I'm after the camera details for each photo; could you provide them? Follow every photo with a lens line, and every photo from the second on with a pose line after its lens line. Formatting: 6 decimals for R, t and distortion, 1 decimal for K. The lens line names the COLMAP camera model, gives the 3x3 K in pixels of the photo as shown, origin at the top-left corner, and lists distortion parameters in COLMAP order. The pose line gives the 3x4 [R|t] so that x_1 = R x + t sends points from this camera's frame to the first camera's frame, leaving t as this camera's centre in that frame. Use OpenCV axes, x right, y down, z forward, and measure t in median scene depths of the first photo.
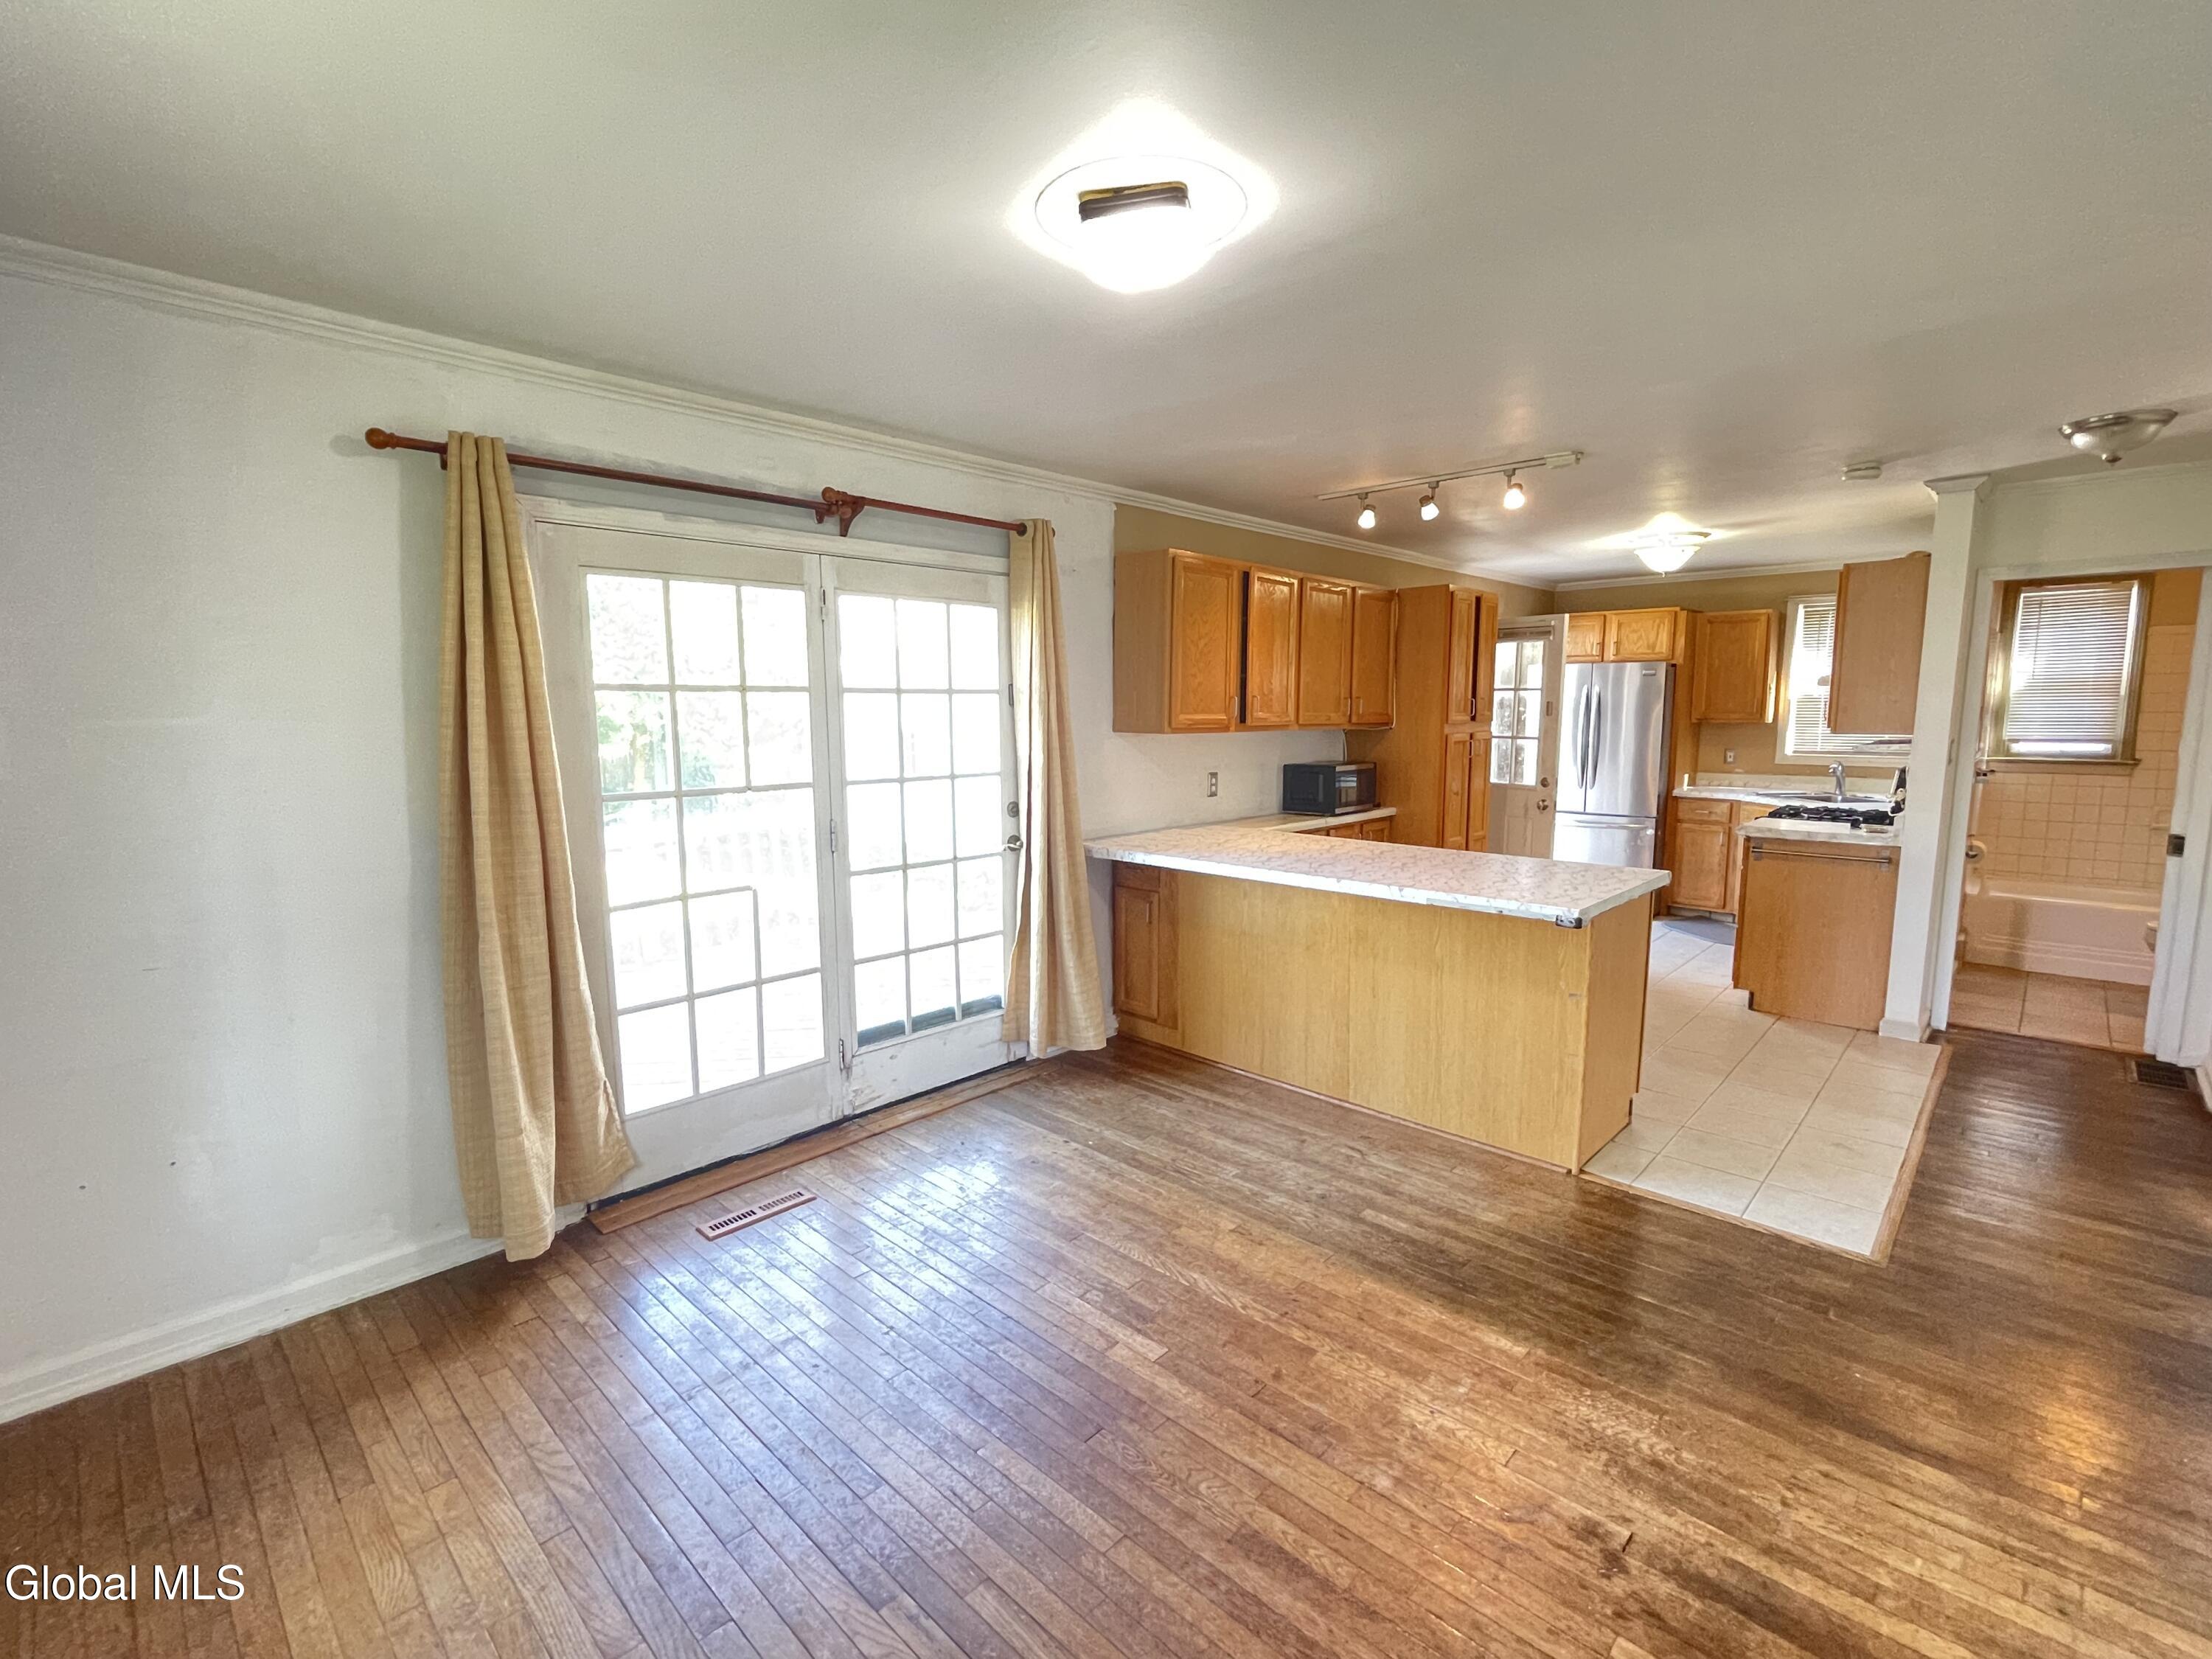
lens RADIAL K [[1004.7, 0, 1101.9], [0, 1004.7, 833.8], [0, 0, 1]] dist [-0.005122, 0.003630]
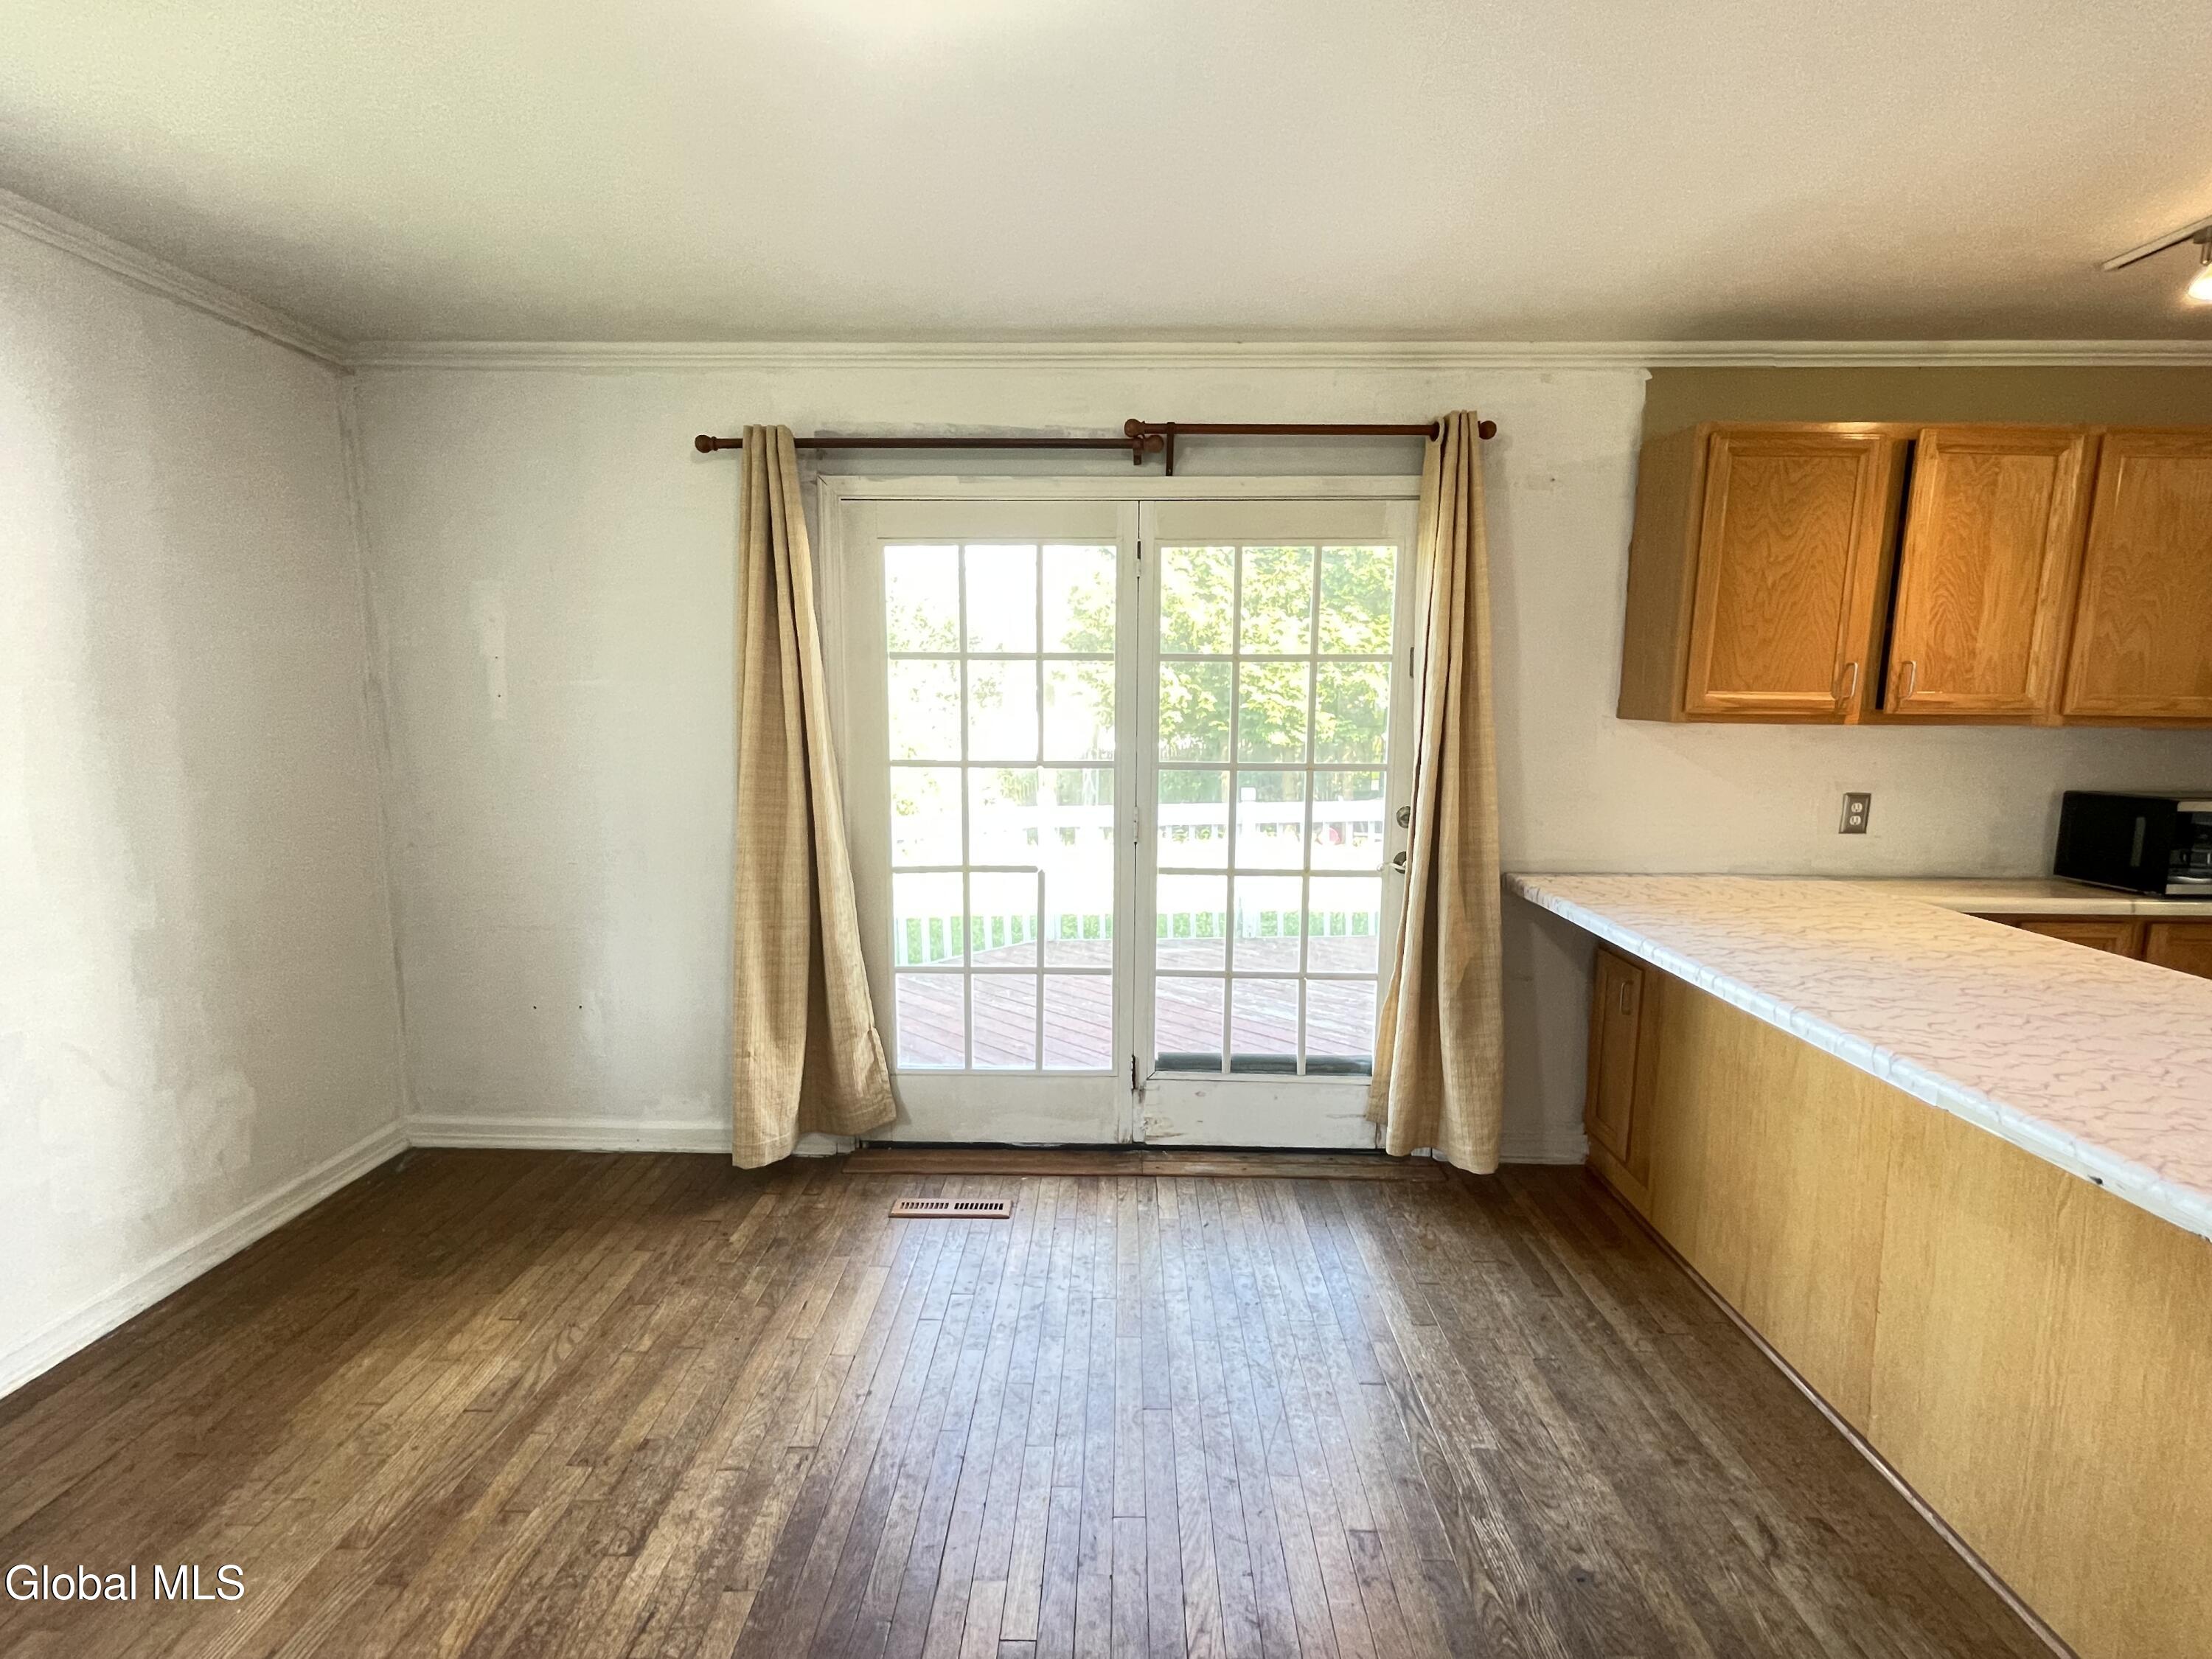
lens RADIAL K [[1004.7, 0, 1100.4], [0, 1004.7, 835.0], [0, 0, 1]] dist [-0.005122, 0.003630]
pose [[0.677278, 0.108917, -0.727620, 0.347643], [-0.101839, 0.993340, 0.053899, -0.032929], [0.728645, 0.037595, 0.683859, 0.379082]]
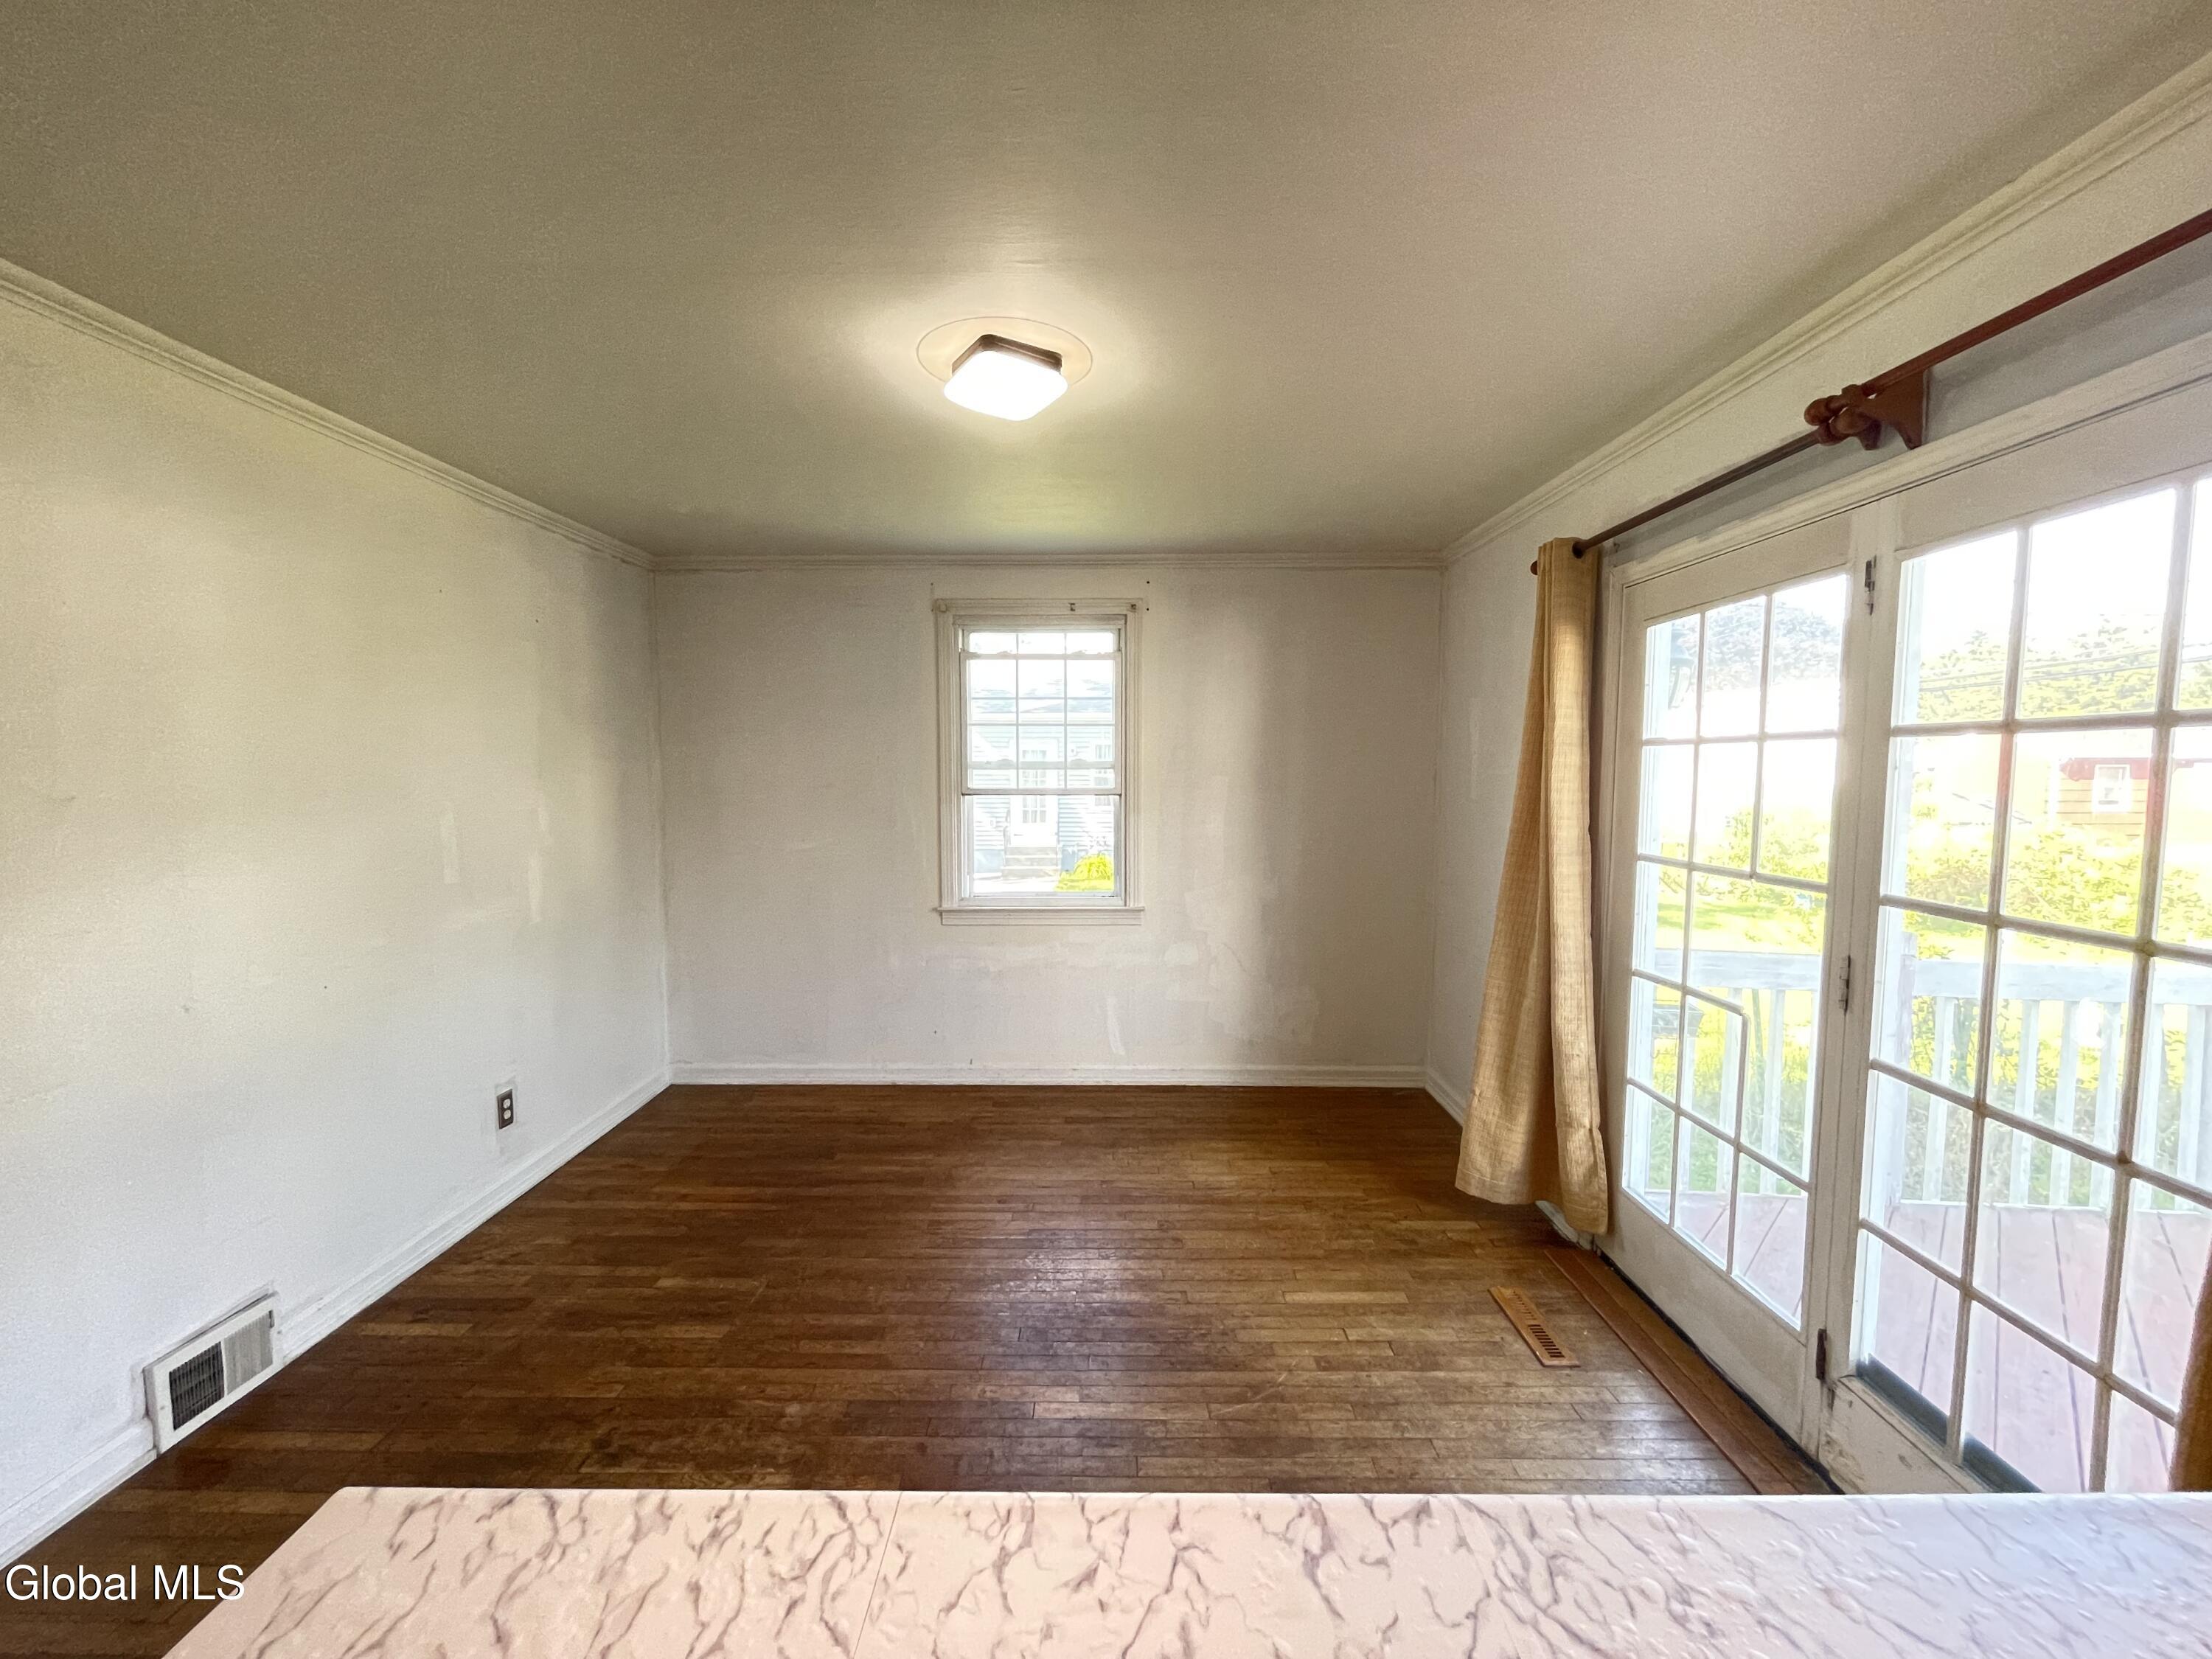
lens RADIAL K [[903.9, 0, 1103.2], [0, 903.9, 834.4], [0, 0, 1]] dist [-0.004537, 0.001380]
pose [[-0.729563, 0.057664, -0.681478, 0.394733], [-0.081005, 0.982139, 0.169826, -0.136127], [0.679100, 0.179102, -0.711861, 1.061673]]
